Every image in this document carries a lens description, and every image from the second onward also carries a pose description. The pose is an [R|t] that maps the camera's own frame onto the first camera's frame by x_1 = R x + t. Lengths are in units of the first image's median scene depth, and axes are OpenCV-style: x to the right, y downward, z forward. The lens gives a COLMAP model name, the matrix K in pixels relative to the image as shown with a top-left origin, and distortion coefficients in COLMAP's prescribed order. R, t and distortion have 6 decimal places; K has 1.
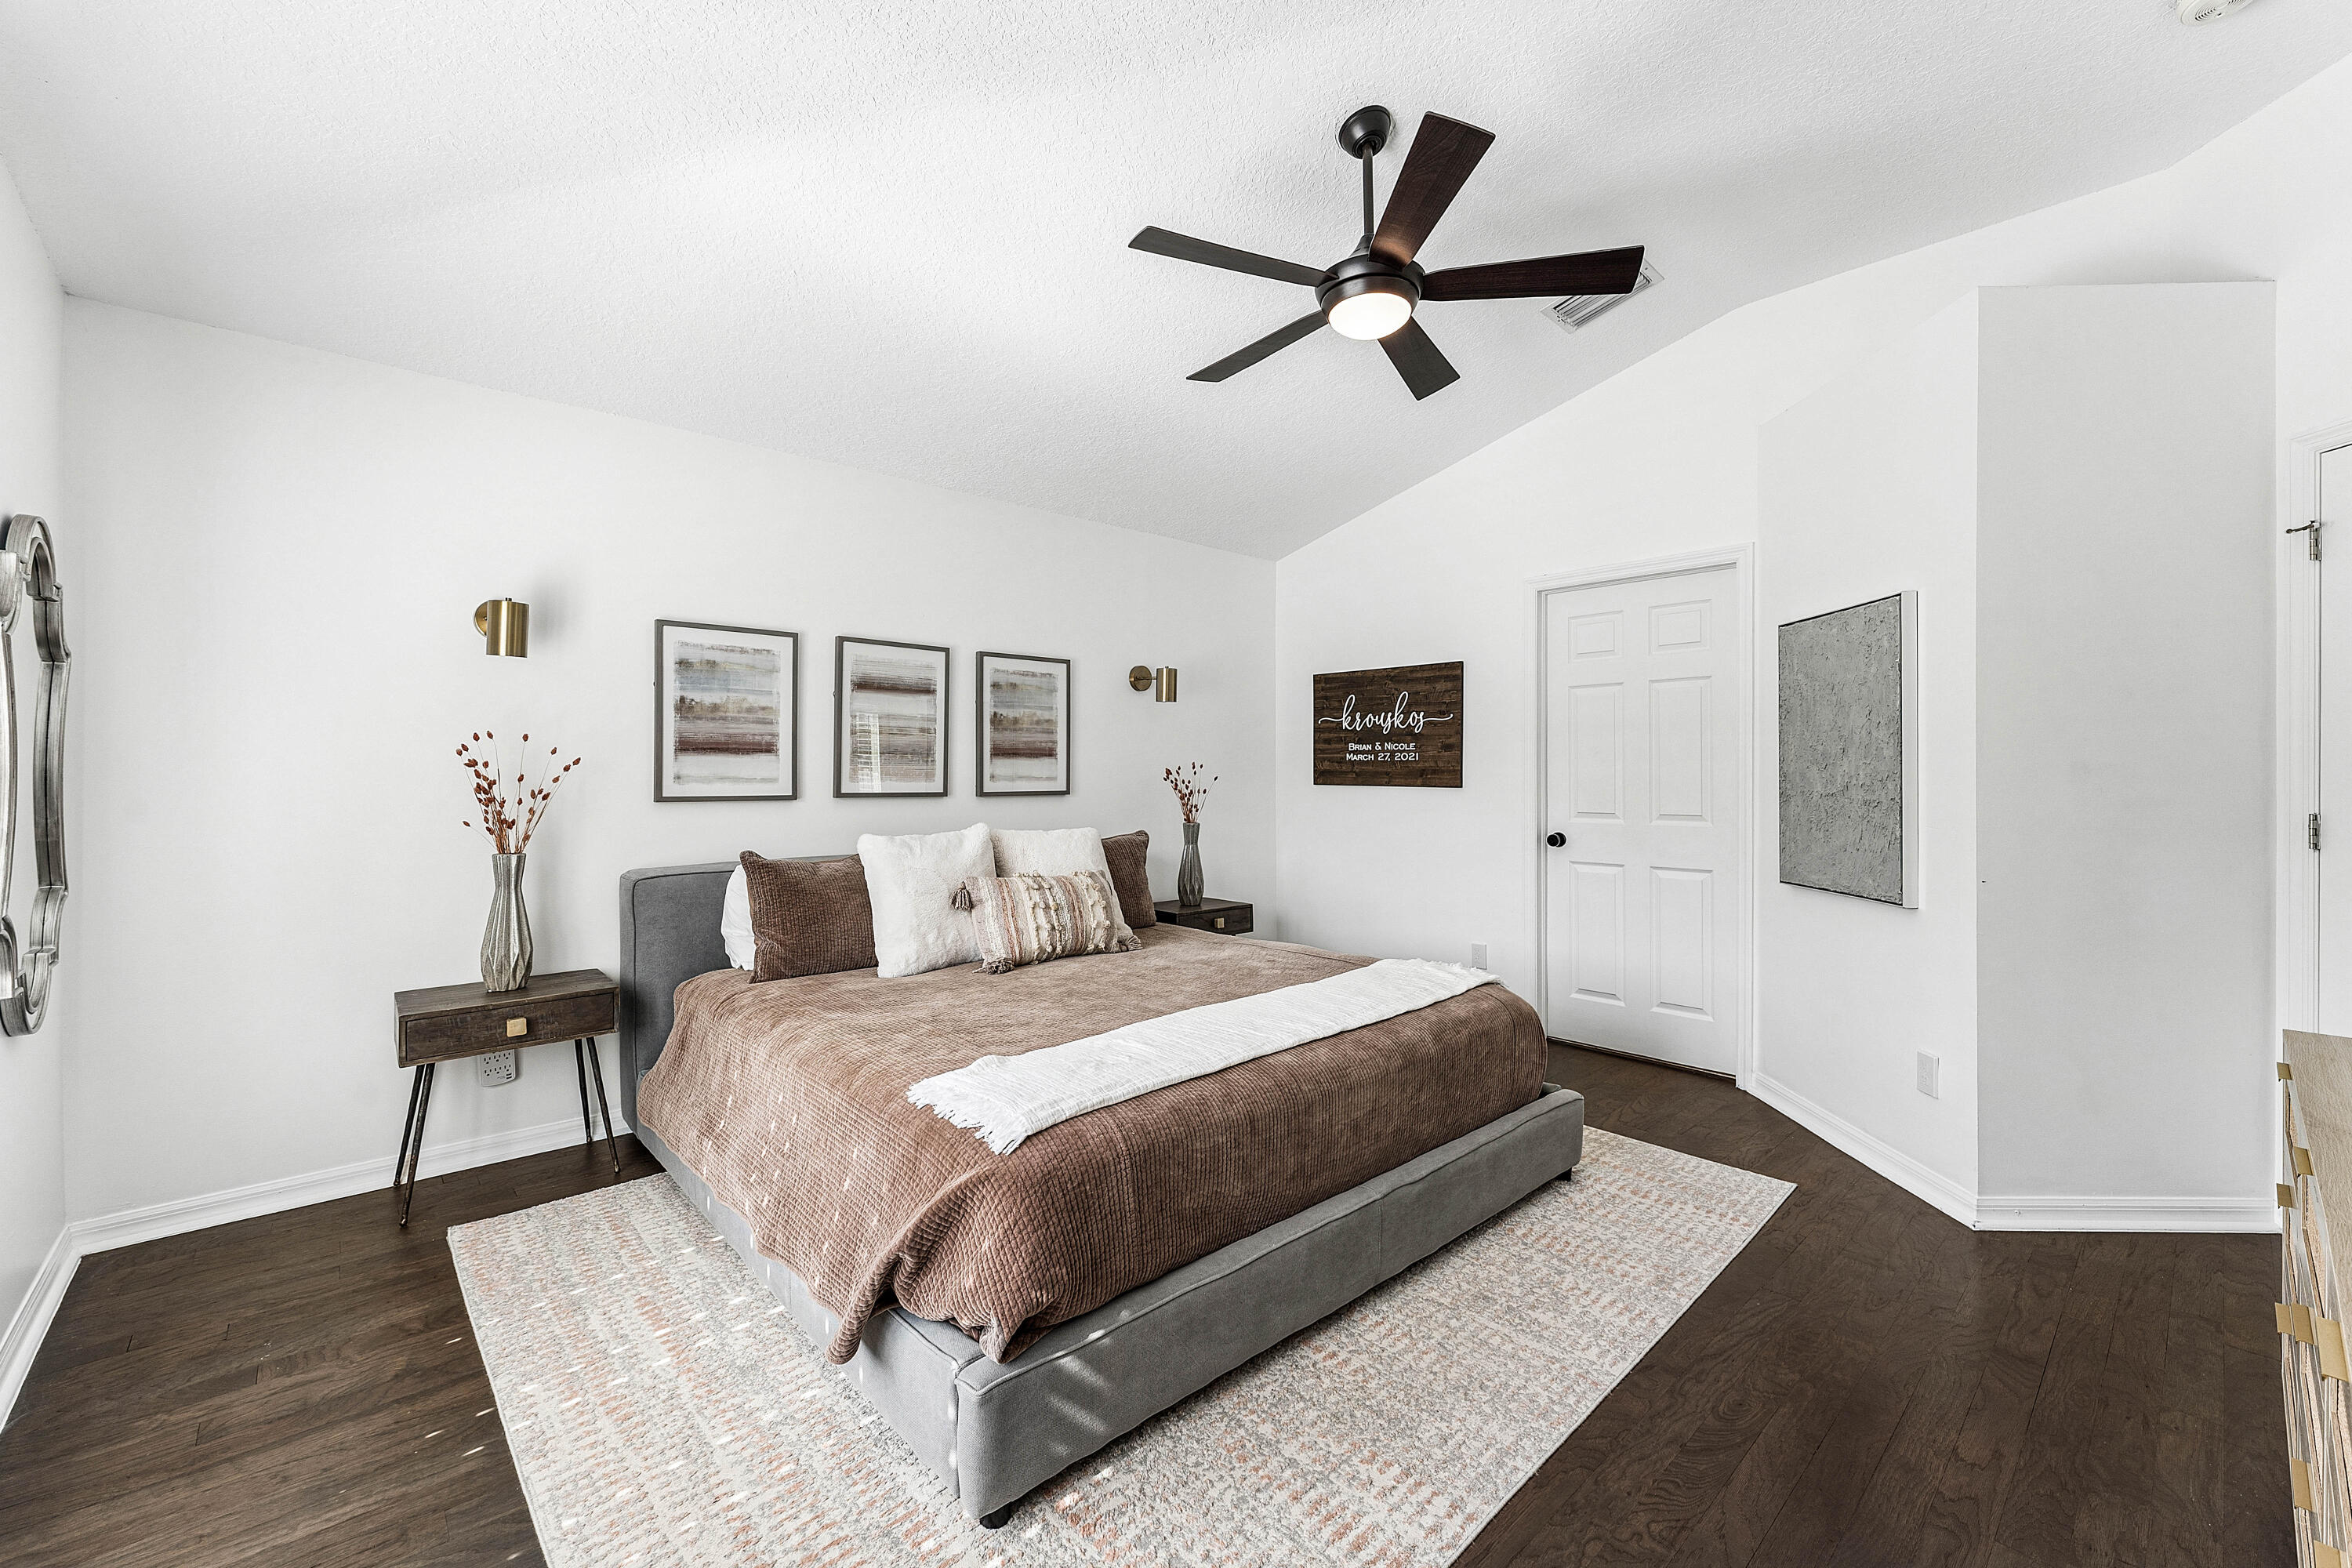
lens RADIAL K [[954.9, 0, 1170.0], [0, 954.9, 784.5], [0, 0, 1]] dist [0.010704, -0.000183]
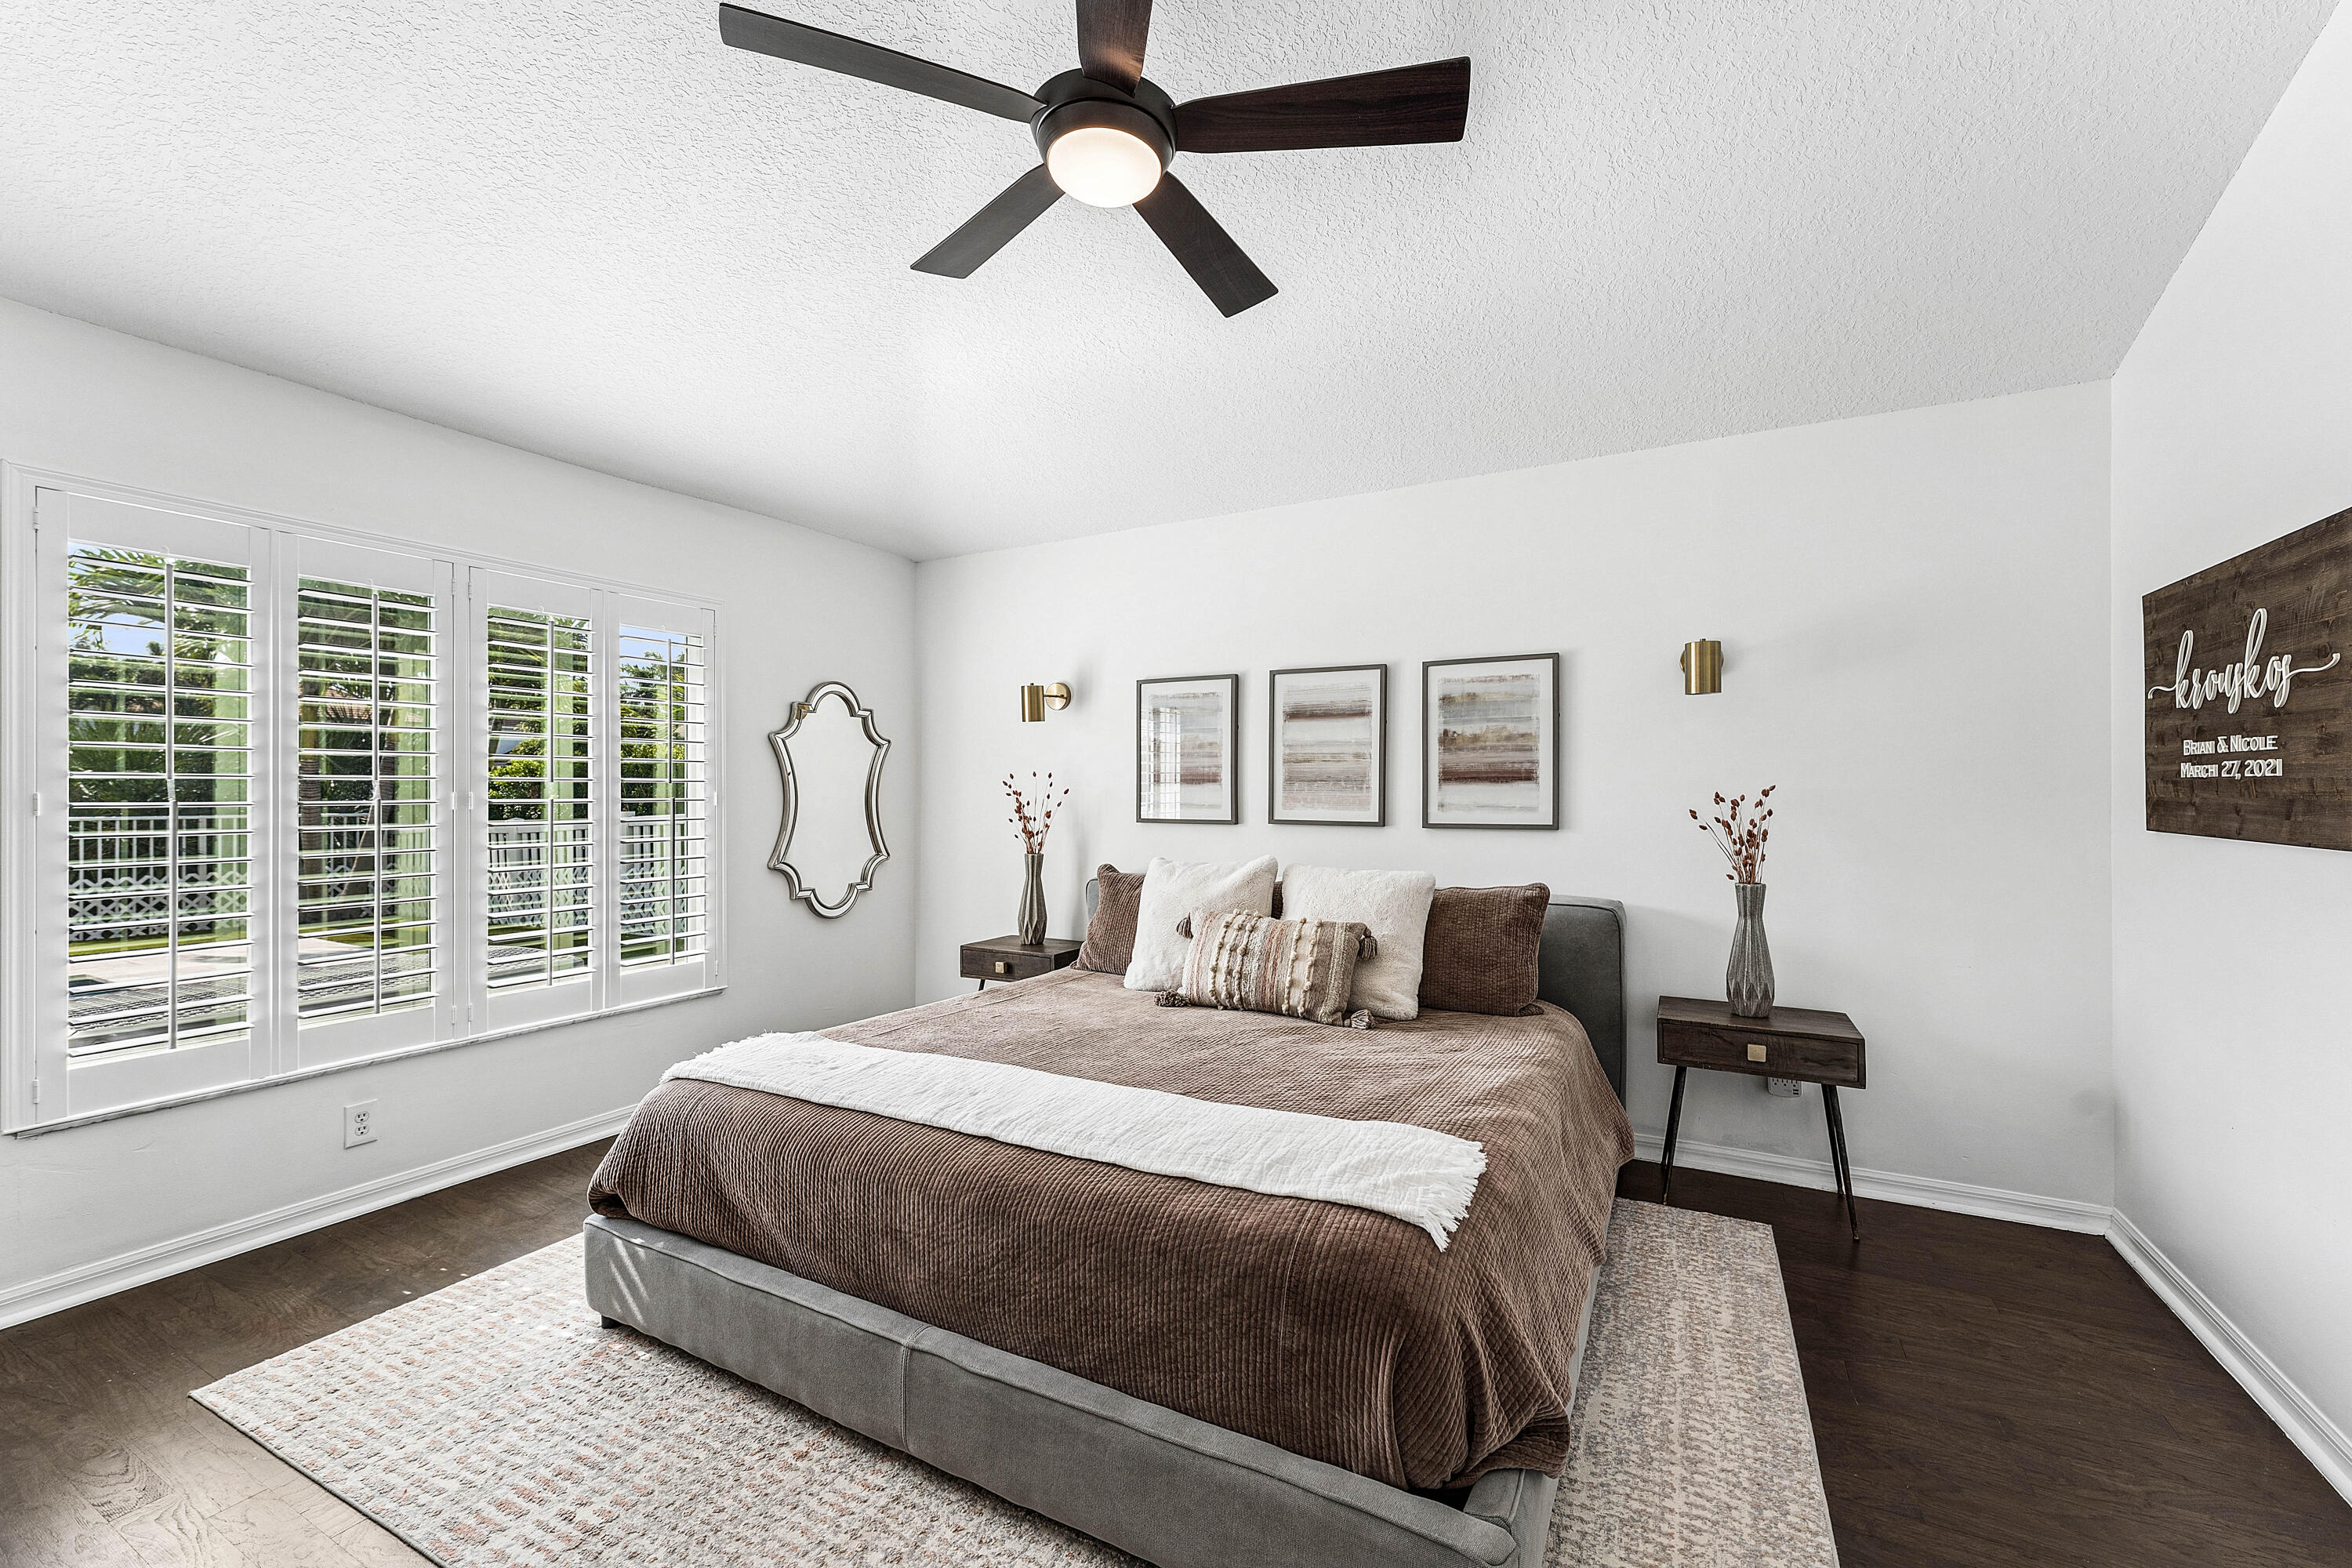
lens RADIAL K [[954.9, 0, 1170.0], [0, 954.9, 784.5], [0, 0, 1]] dist [0.010704, -0.000183]
pose [[0.327810, -0.011983, -0.944668, 0.516074], [-0.017831, 0.999663, -0.018868, -0.006577], [0.944575, 0.023029, 0.327486, 0.468744]]
